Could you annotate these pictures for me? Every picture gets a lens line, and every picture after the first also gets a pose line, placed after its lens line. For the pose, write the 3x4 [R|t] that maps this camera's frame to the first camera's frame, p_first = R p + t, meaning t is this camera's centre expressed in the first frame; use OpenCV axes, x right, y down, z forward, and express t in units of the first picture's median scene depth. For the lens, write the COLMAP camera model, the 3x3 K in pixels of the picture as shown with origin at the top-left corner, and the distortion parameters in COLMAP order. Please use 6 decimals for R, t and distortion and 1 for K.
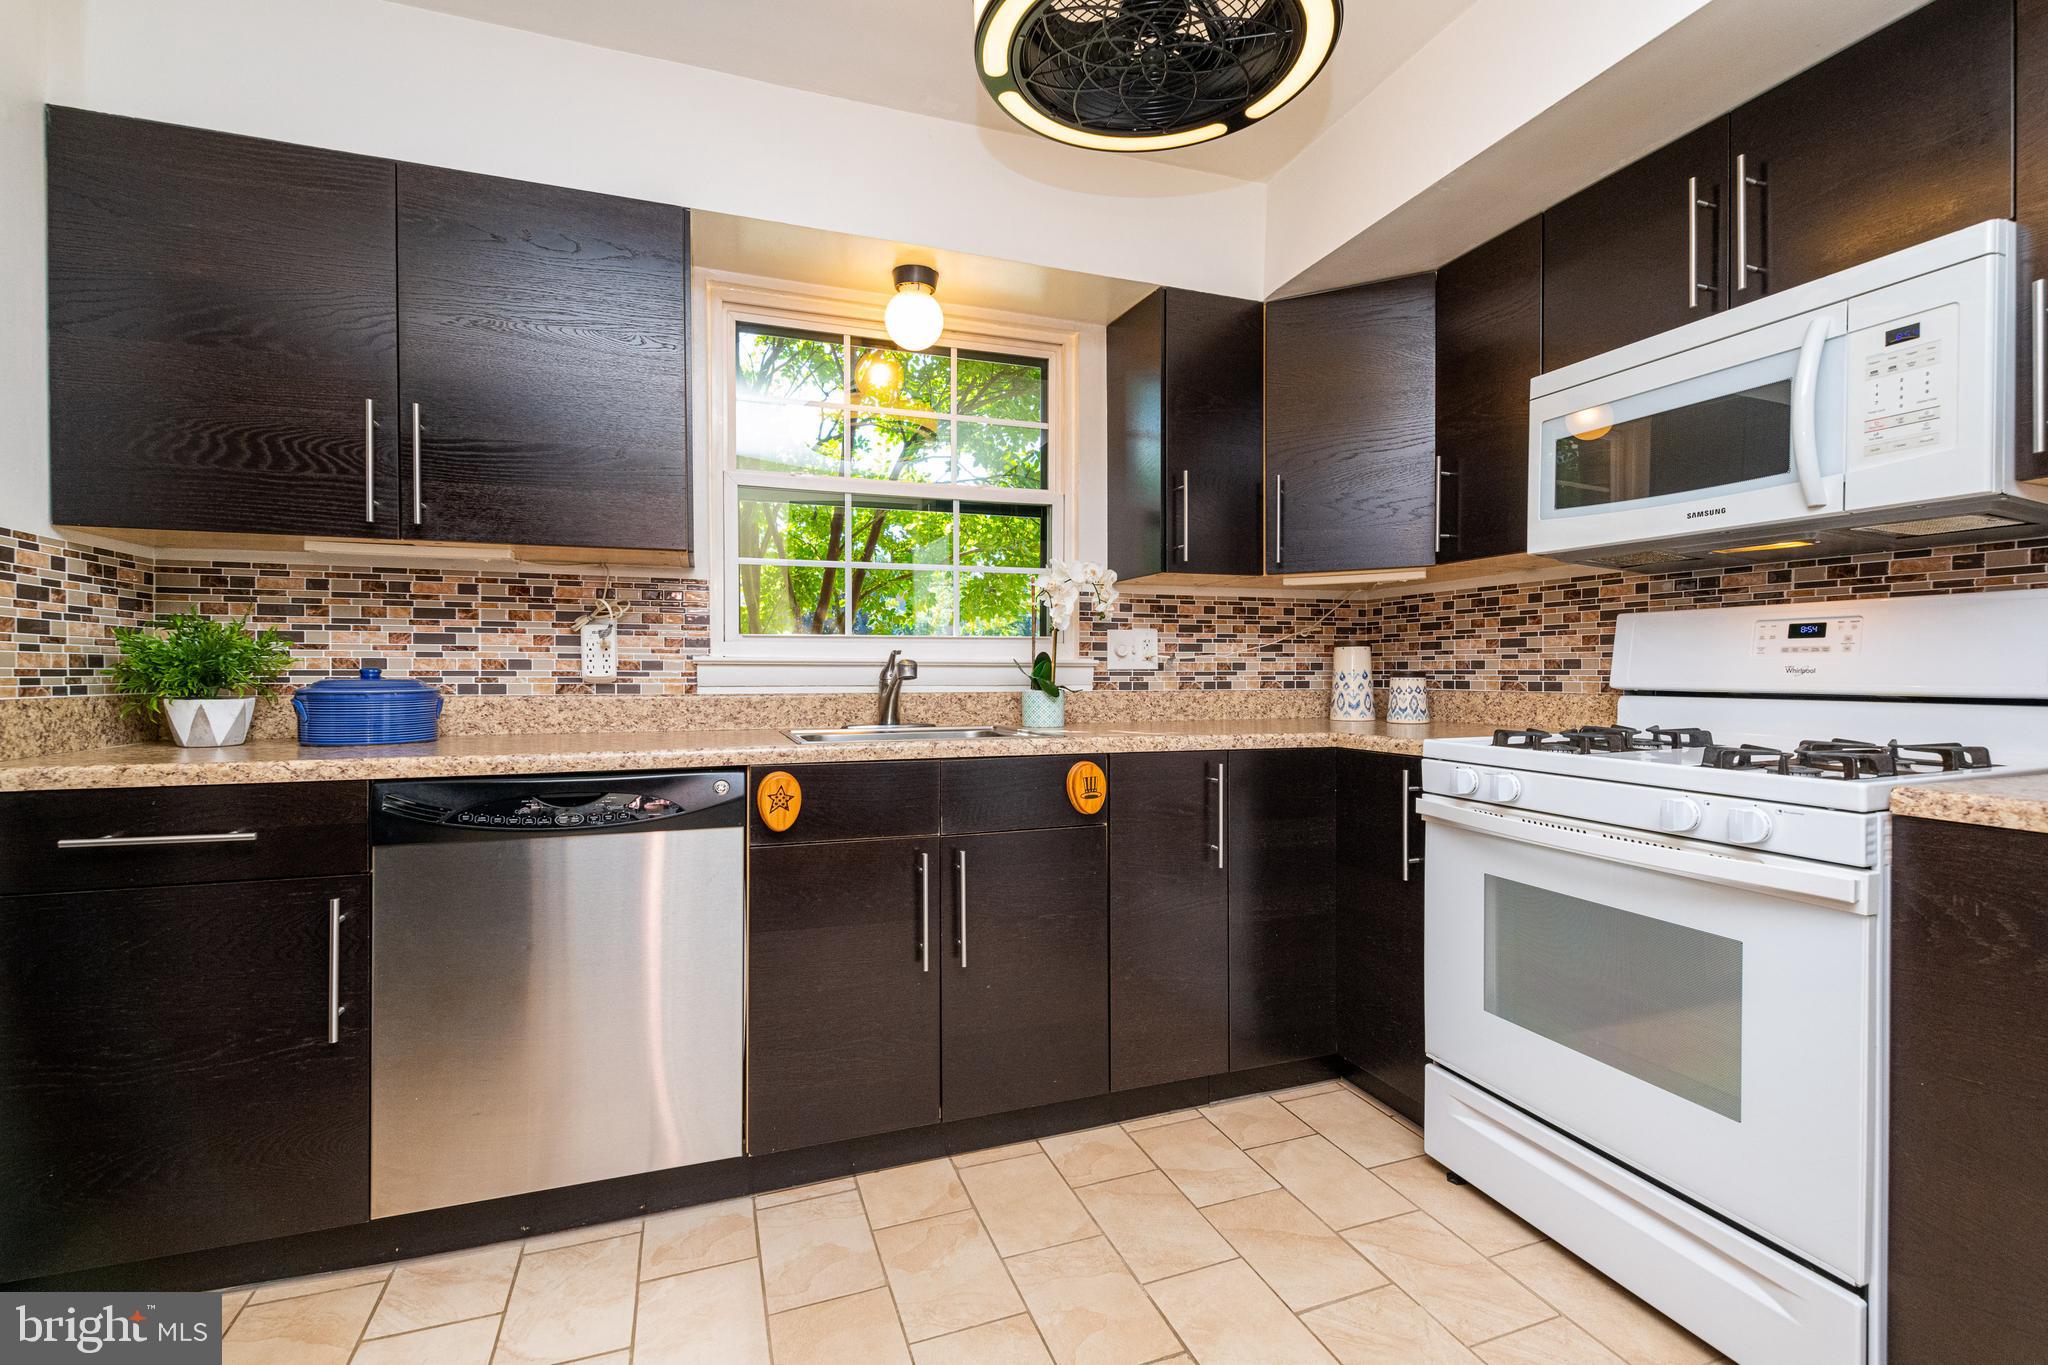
lens RADIAL K [[889.2, 0, 1030.8], [0, 889.2, 676.6], [0, 0, 1]] dist [0.002584, 0.000084]
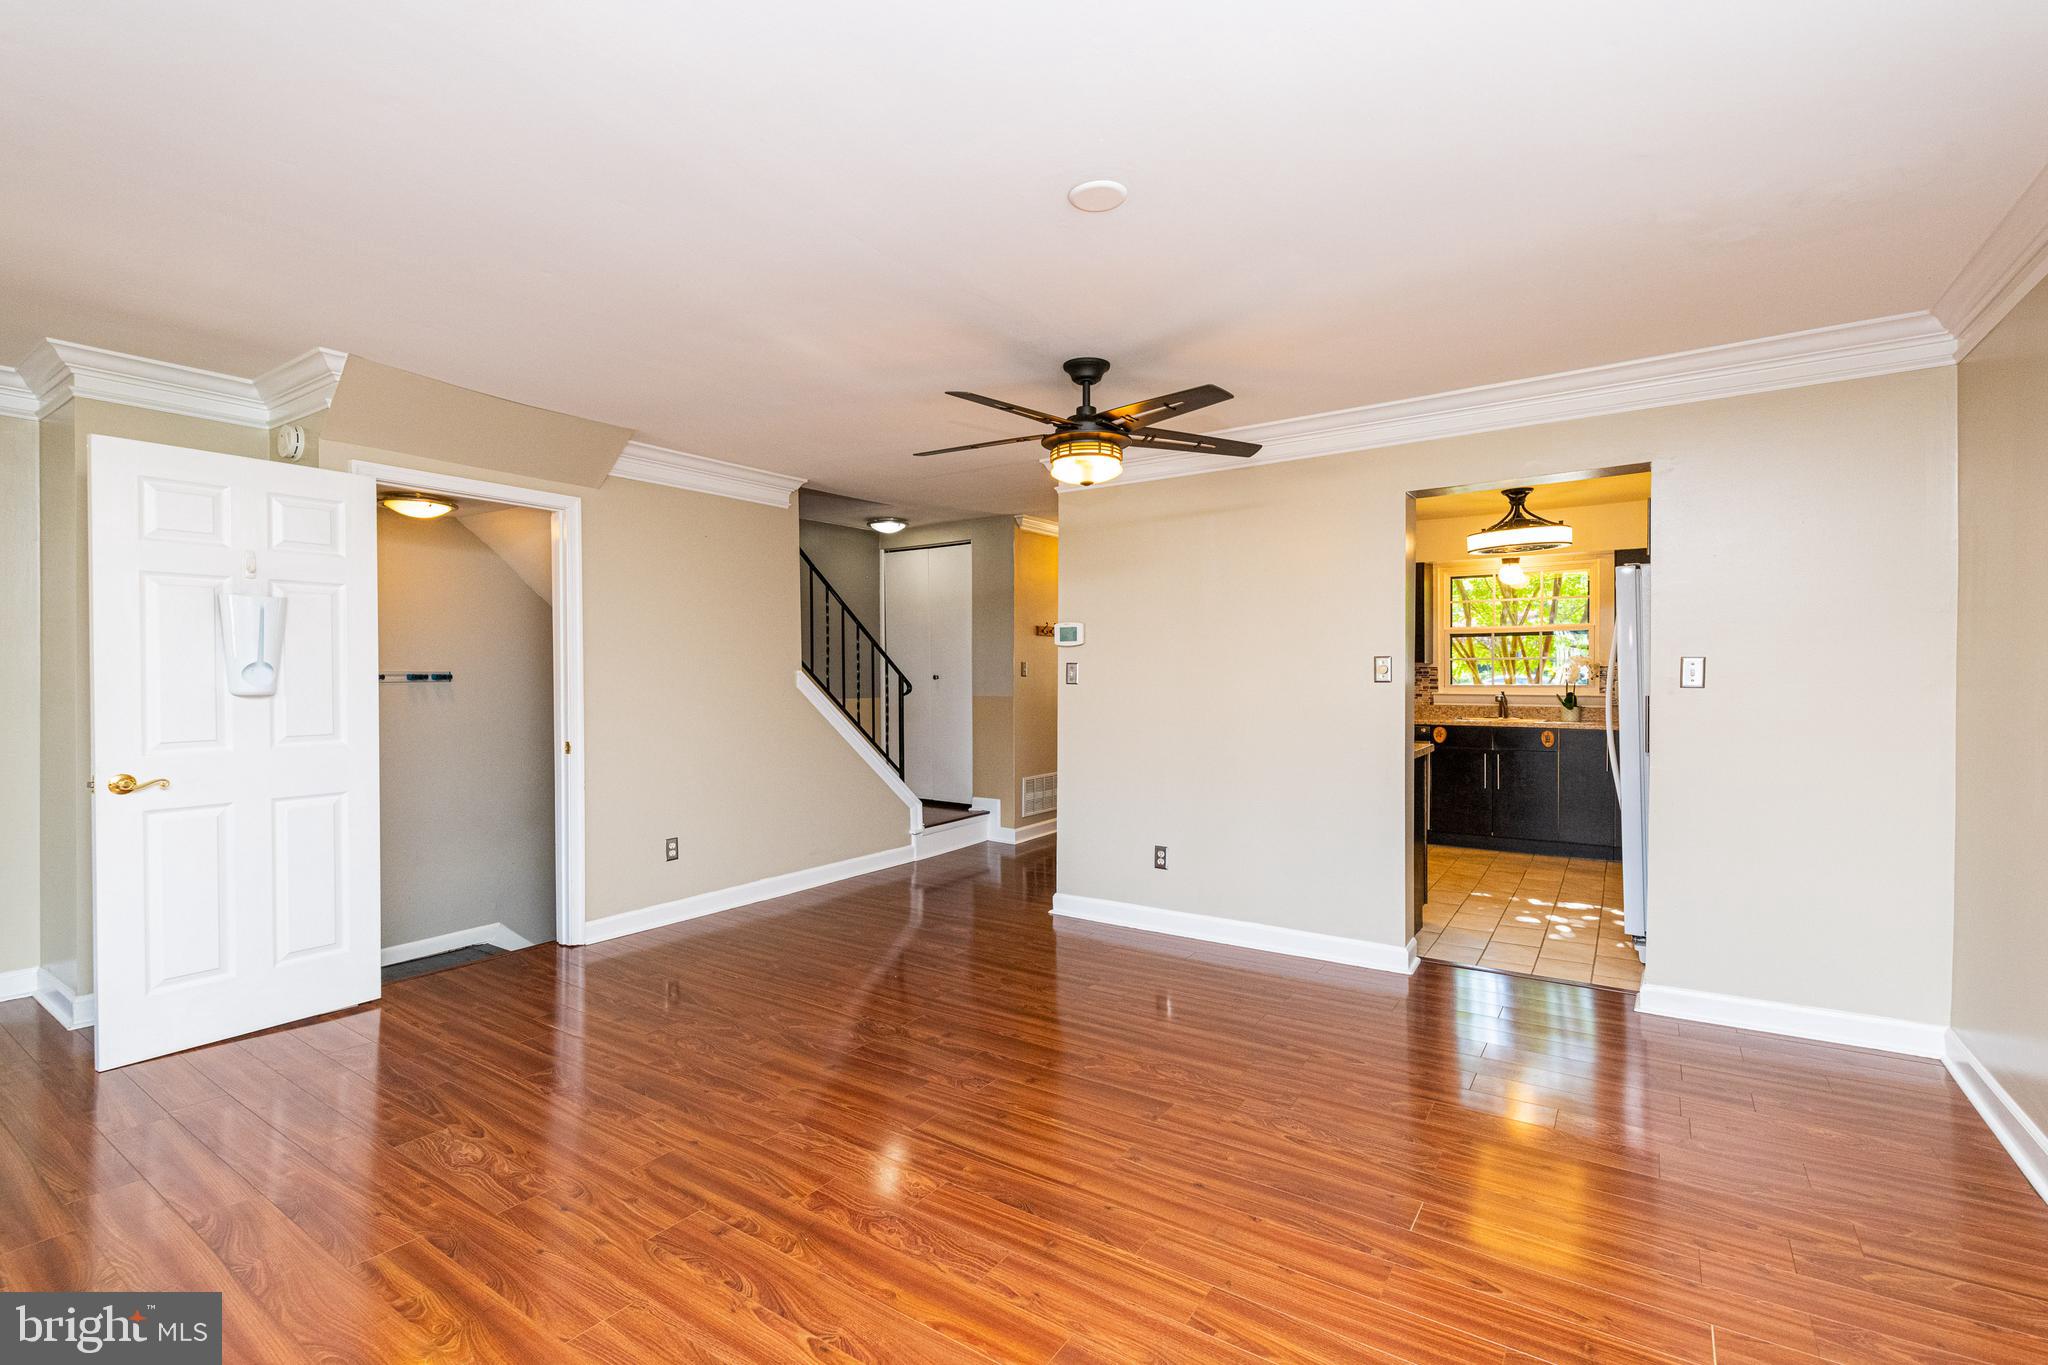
lens RADIAL K [[918.1, 0, 977.3], [0, 918.1, 680.0], [0, 0, 1]] dist [0.002897, 0.000449]
pose [[0.547467, 0.004197, -0.836817, 1.516444], [-0.006177, 0.999980, 0.000974, -0.063341], [0.836804, 0.004636, 0.547483, -2.189043]]
